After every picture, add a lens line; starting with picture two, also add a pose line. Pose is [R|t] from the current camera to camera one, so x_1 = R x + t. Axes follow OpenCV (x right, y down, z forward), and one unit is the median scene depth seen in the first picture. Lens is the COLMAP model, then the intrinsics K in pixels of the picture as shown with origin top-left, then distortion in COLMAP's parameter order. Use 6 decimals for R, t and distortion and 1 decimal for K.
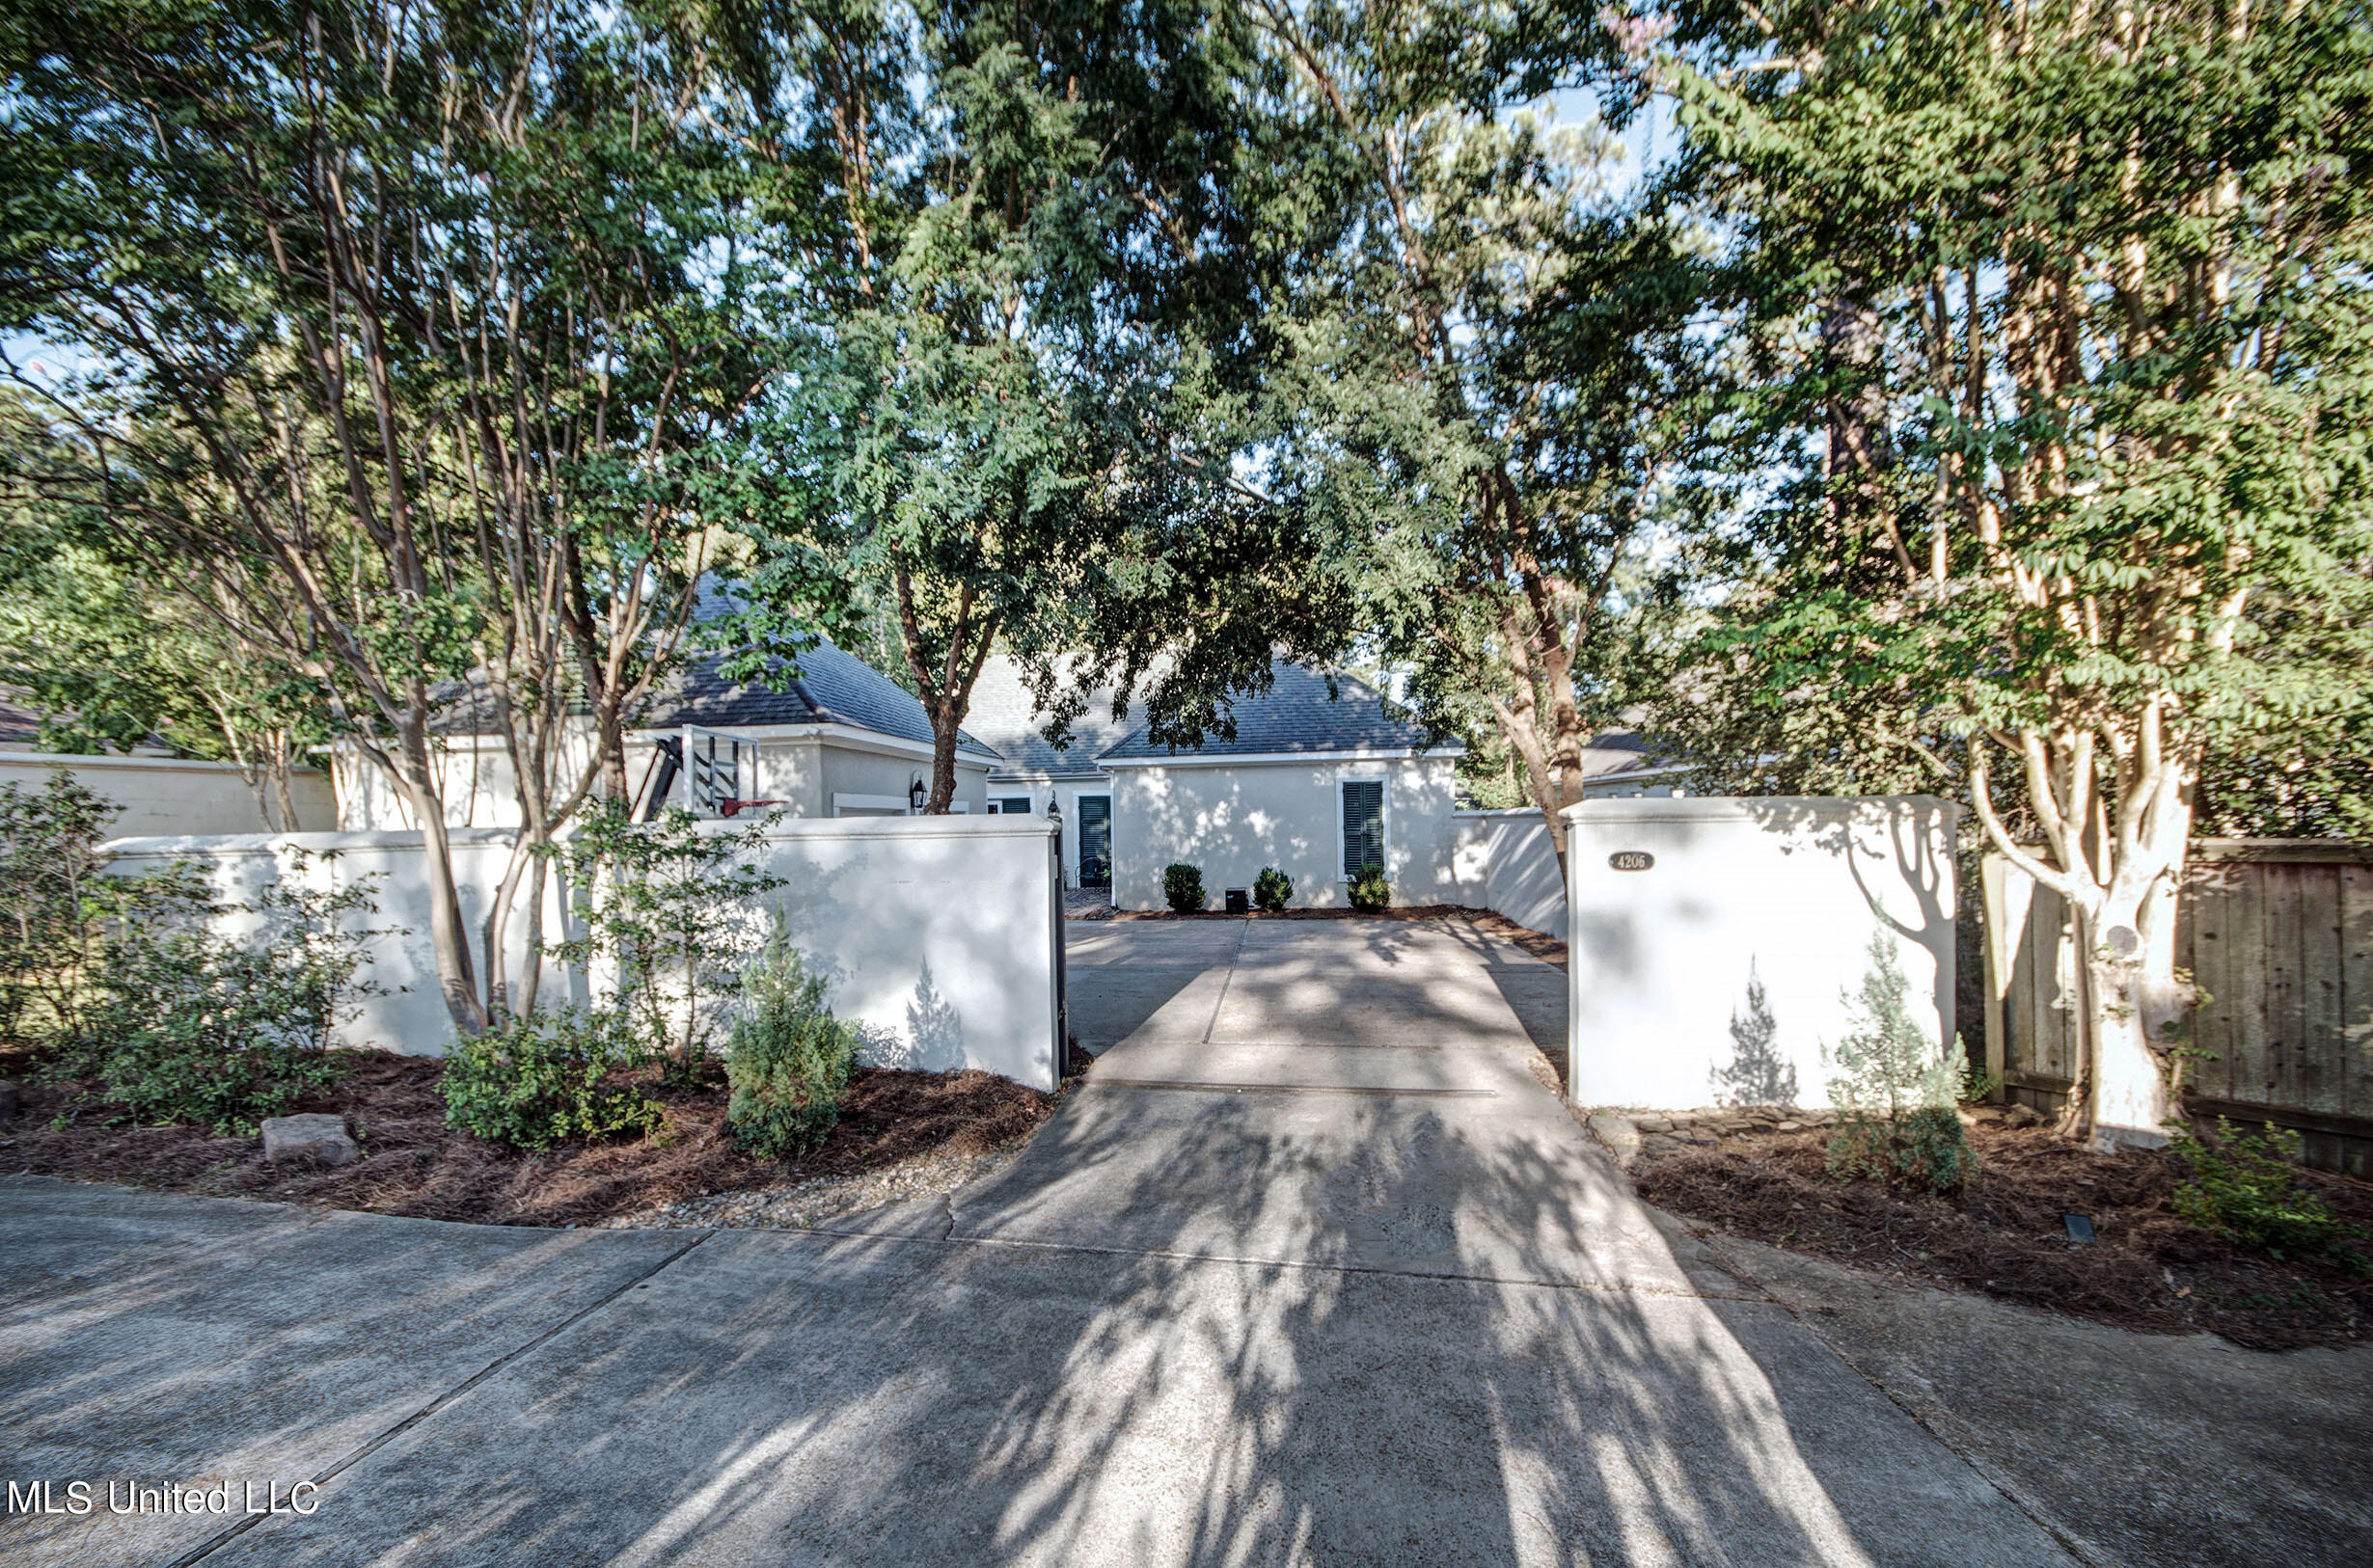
lens RADIAL K [[1040.5, 0, 1186.1], [0, 1040.5, 840.8], [0, 0, 1]] dist [0.000588, -0.000010]
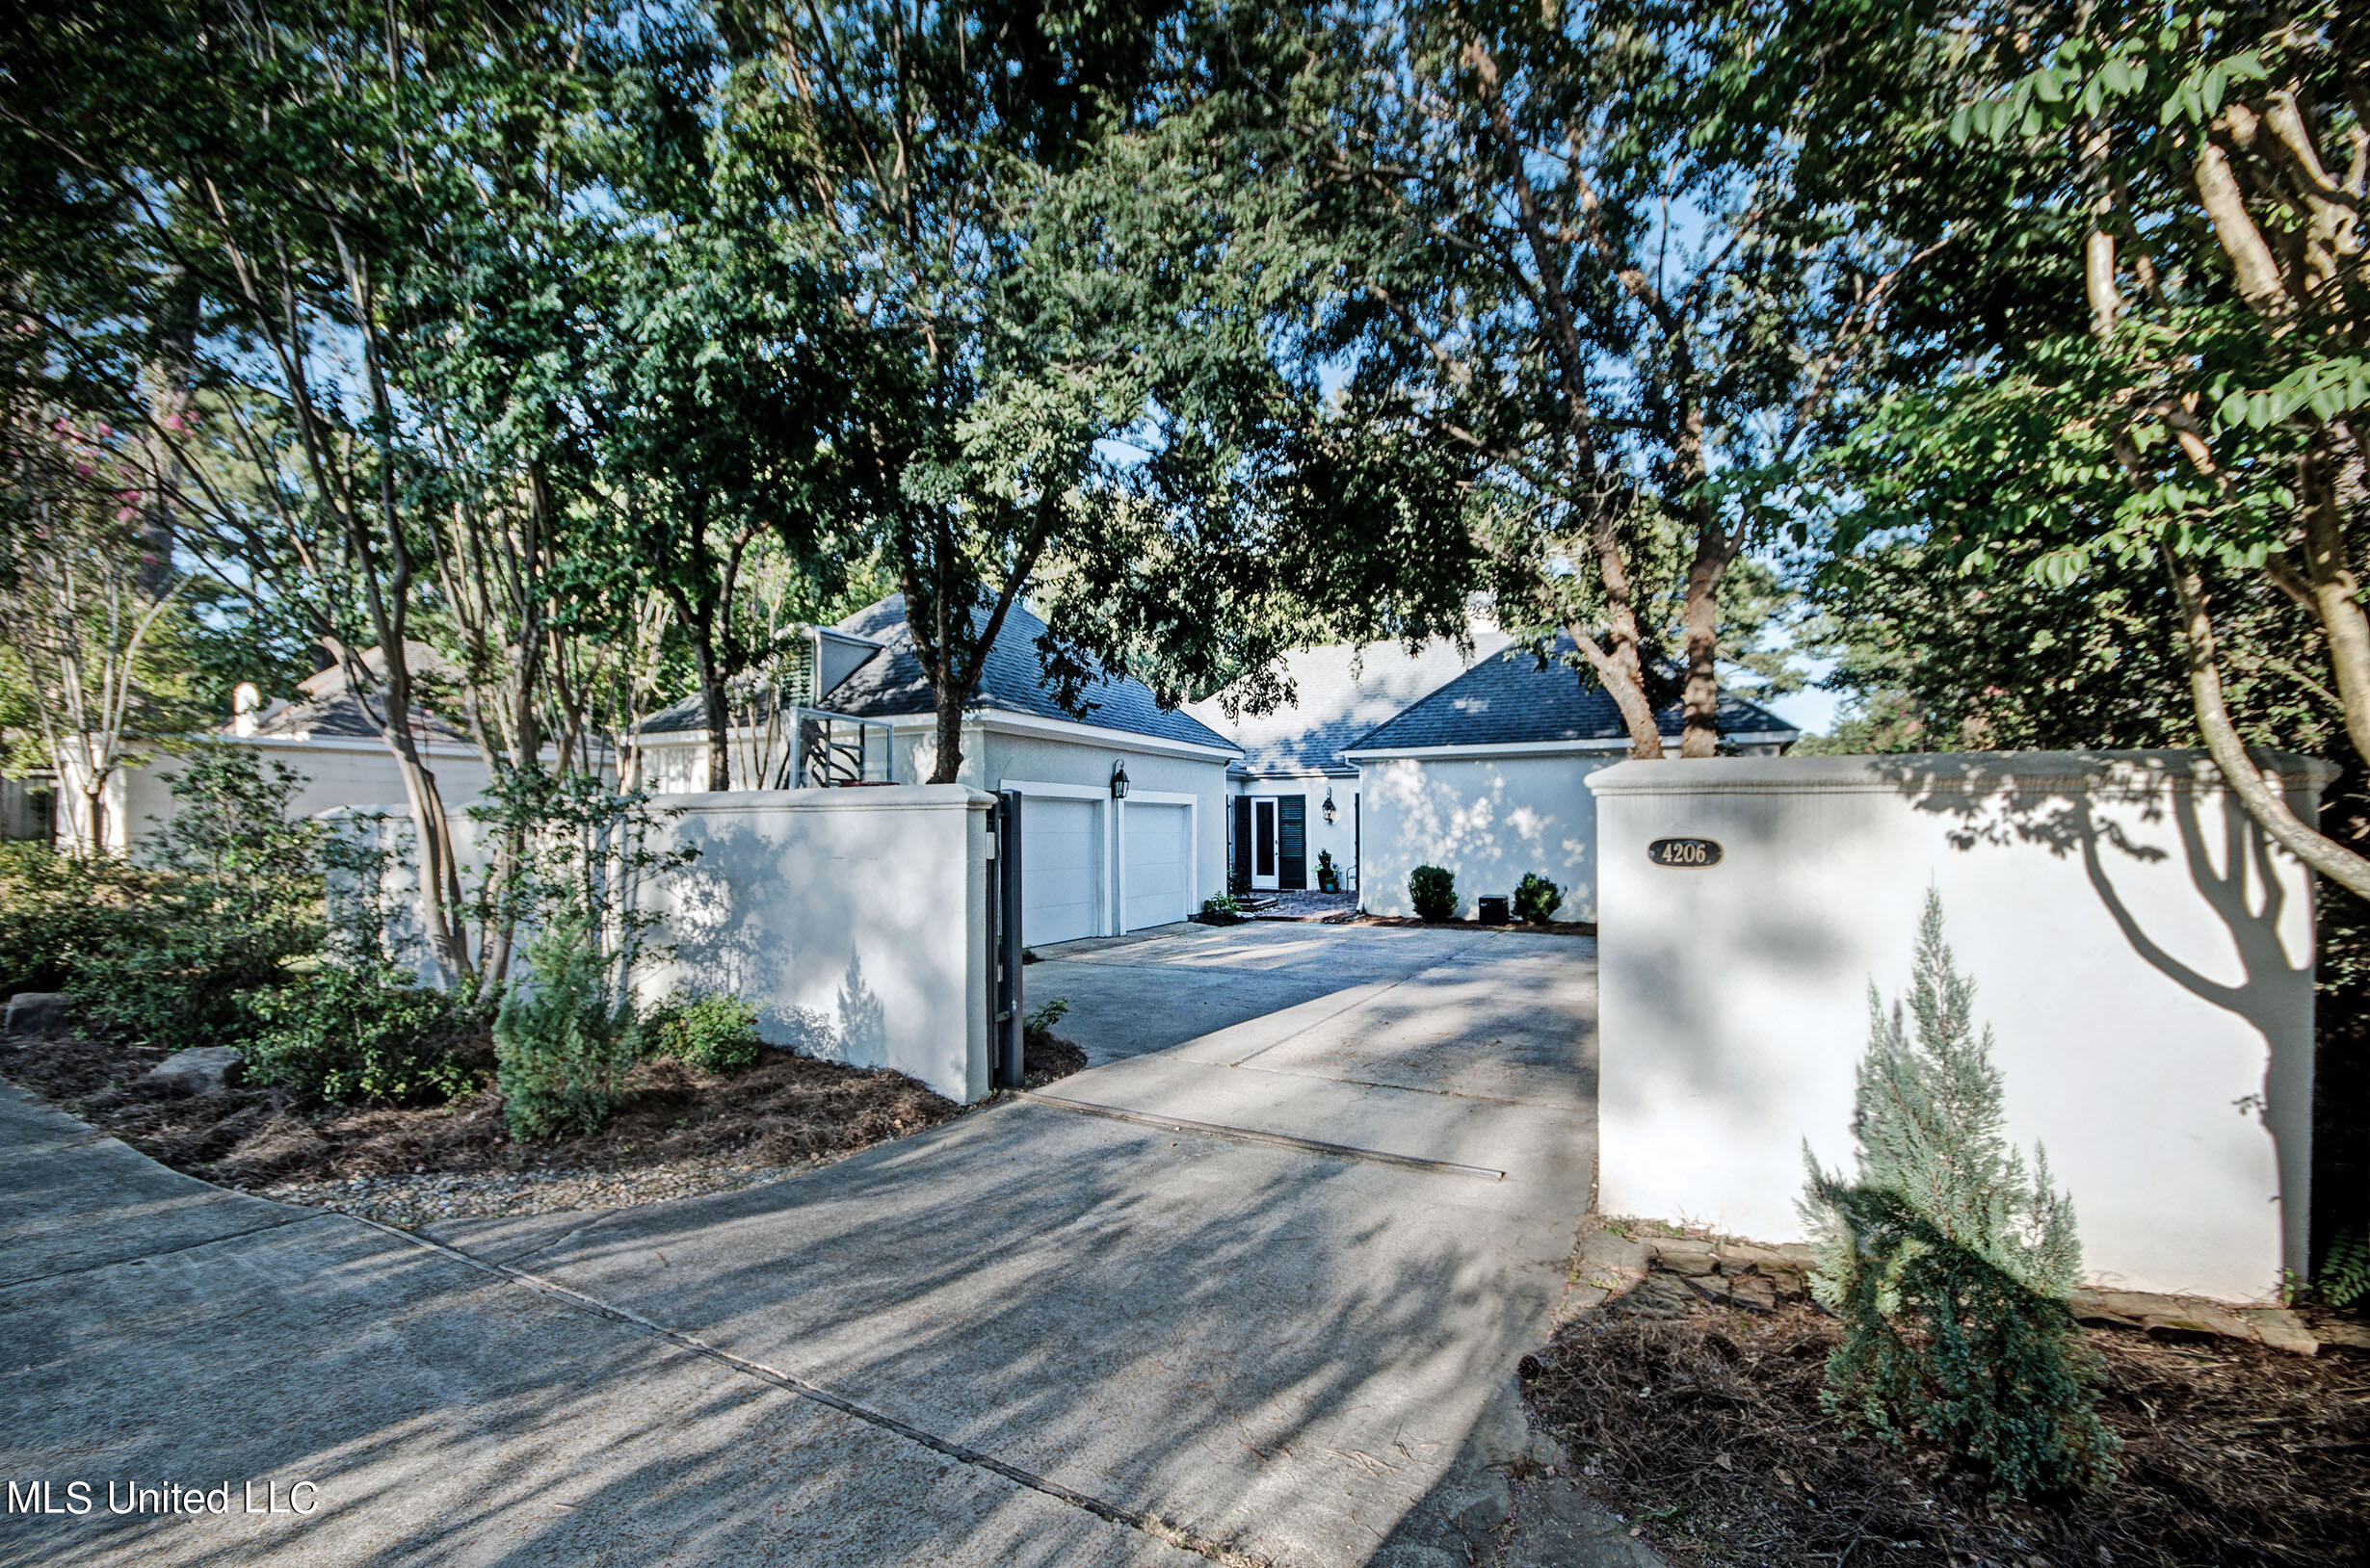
lens RADIAL K [[1039.5, 0, 1182.9], [0, 1039.5, 811.4], [0, 0, 1]] dist [-0.000538, -0.004687]
pose [[0.931537, 0.009980, -0.363510, 0.393318], [-0.022229, 0.999317, -0.029527, 0.021079], [0.362967, 0.035586, 0.931122, 0.280472]]
